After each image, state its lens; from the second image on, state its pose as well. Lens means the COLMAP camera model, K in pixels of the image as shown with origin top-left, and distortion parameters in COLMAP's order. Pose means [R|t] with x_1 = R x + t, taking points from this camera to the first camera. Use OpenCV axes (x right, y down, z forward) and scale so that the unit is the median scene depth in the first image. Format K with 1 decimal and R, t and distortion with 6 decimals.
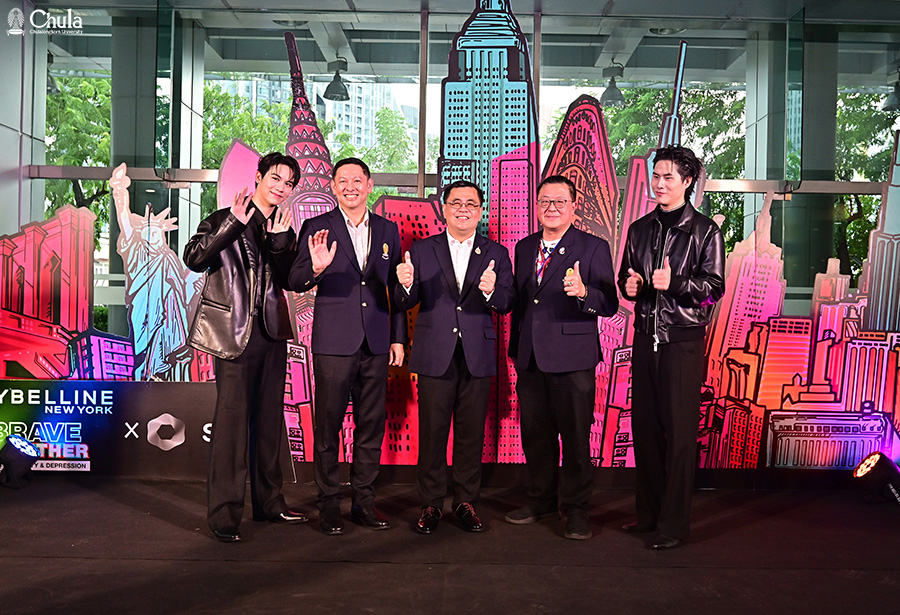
lens RADIAL K [[838.8, 0, 448.7], [0, 838.8, 307.2], [0, 0, 1]] dist [-0.009083, 0.000000]
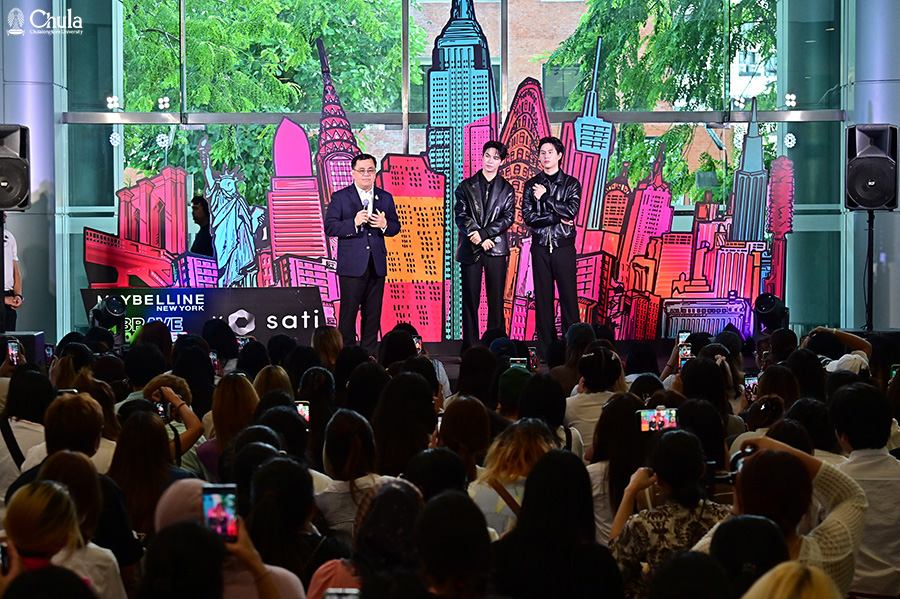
lens RADIAL K [[2378.8, 0, 450.0], [0, 2378.8, 300.2], [0, 0, 1]] dist [0.233161, 0.000000]
pose [[0.999174, -0.023160, 0.033385, -0.113816], [0.022130, 0.999278, 0.030877, -0.007057], [-0.034076, -0.030113, 0.998965, -3.029349]]
